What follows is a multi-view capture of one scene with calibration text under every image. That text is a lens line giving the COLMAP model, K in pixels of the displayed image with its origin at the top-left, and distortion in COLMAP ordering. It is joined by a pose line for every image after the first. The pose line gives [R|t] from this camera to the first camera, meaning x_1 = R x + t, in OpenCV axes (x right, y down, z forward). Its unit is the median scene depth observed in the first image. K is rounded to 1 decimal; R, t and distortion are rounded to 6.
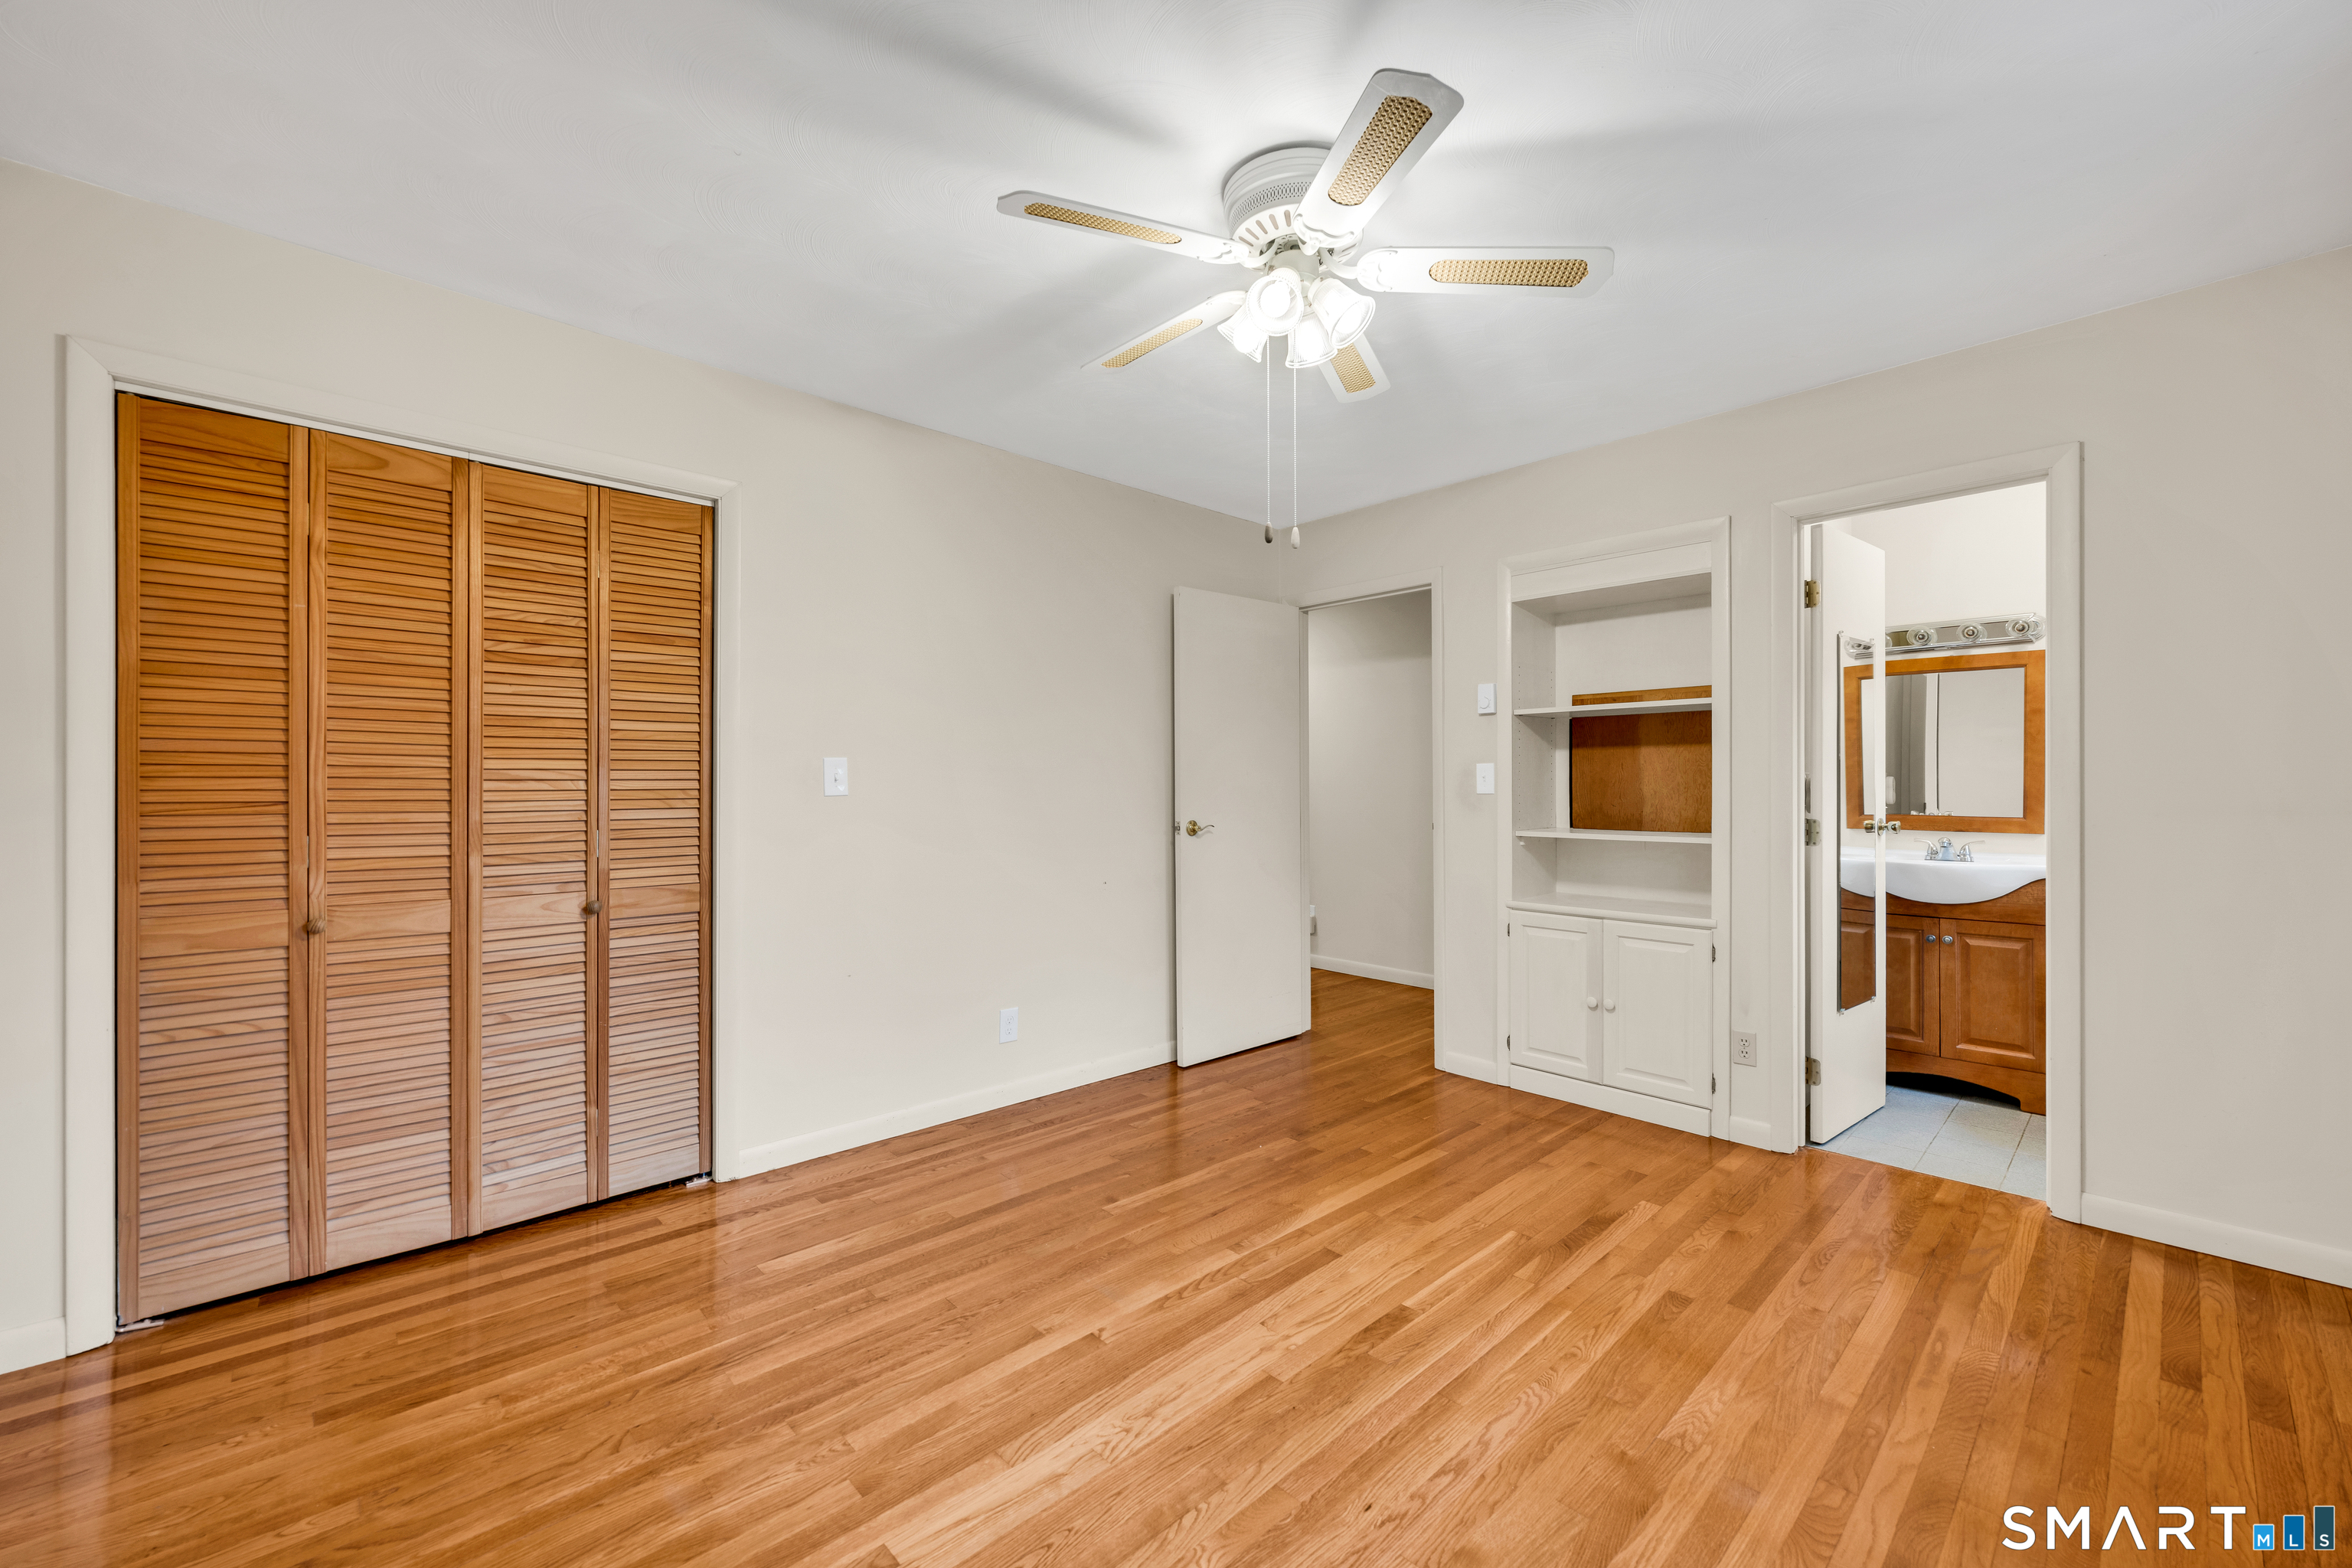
lens RADIAL K [[936.1, 0, 1176.0], [0, 936.1, 789.2], [0, 0, 1]] dist [0.000137, 0.000017]
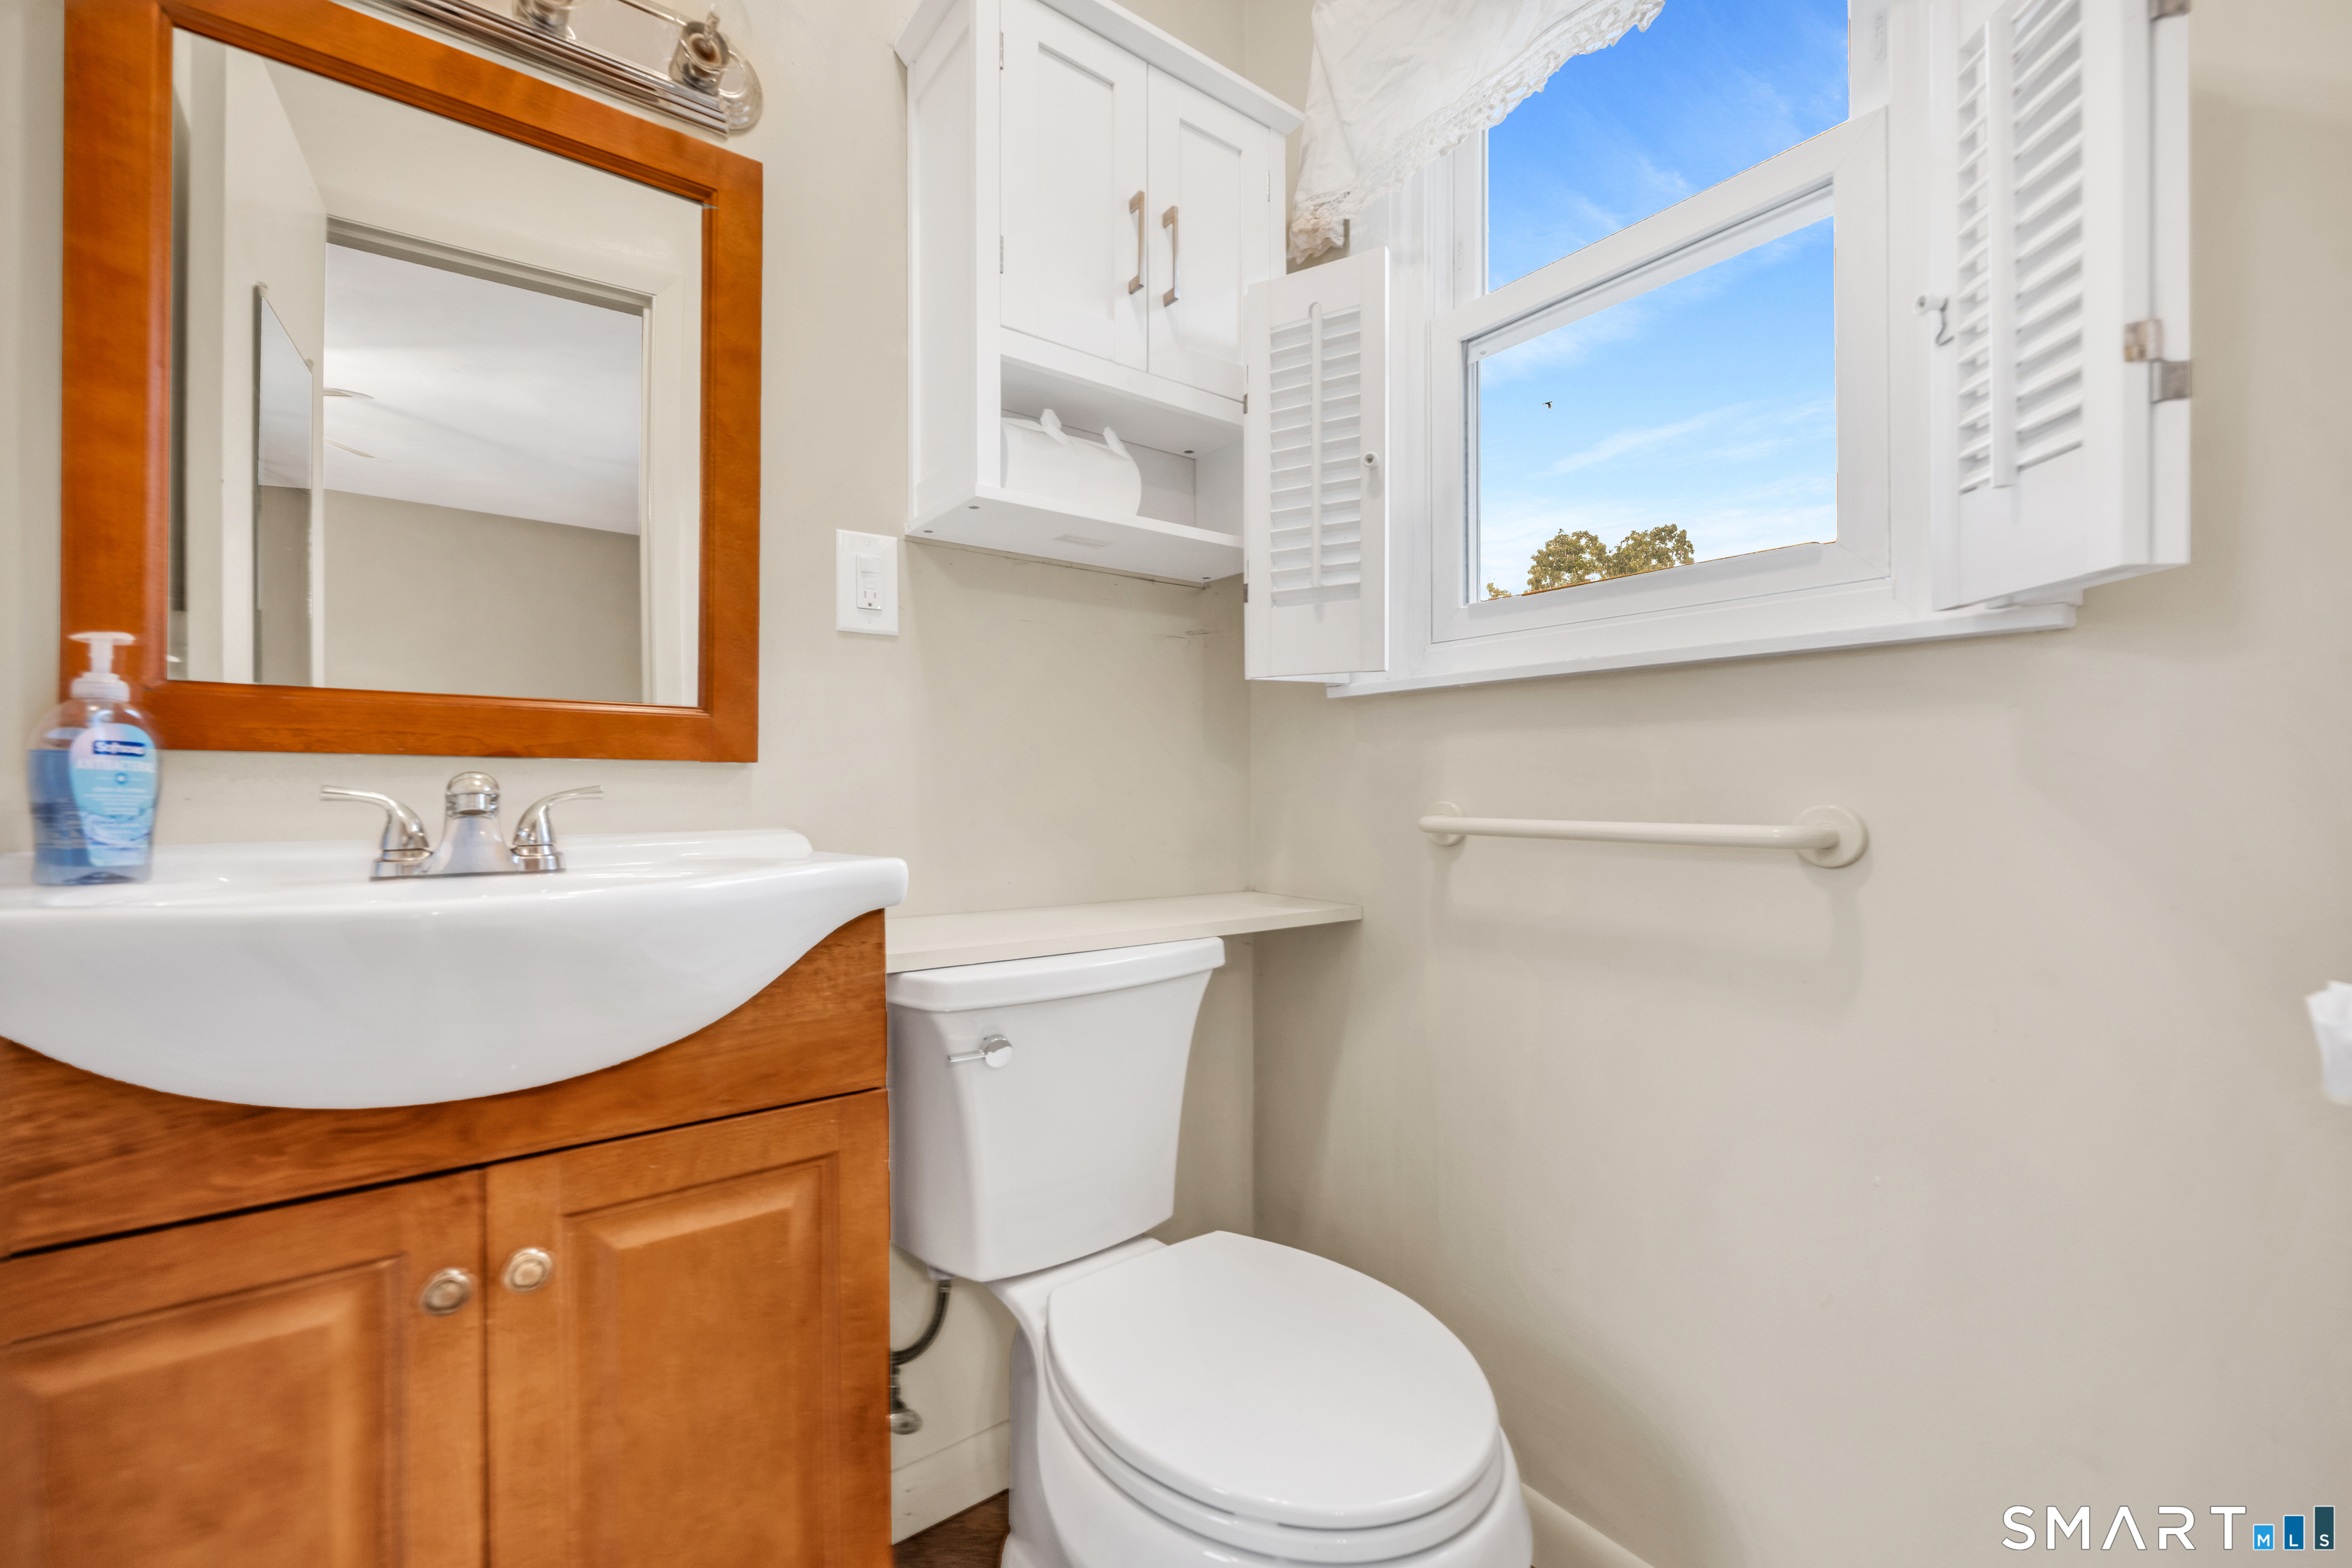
lens RADIAL K [[946.5, 0, 1175.6], [0, 946.5, 775.8], [0, 0, 1]] dist [0.000674, -0.000126]
pose [[0.102951, 0.000869, 0.994686, 0.635969], [-0.000430, 1.000000, -0.000830, 0.054021], [-0.994686, -0.000343, 0.102951, 0.840243]]
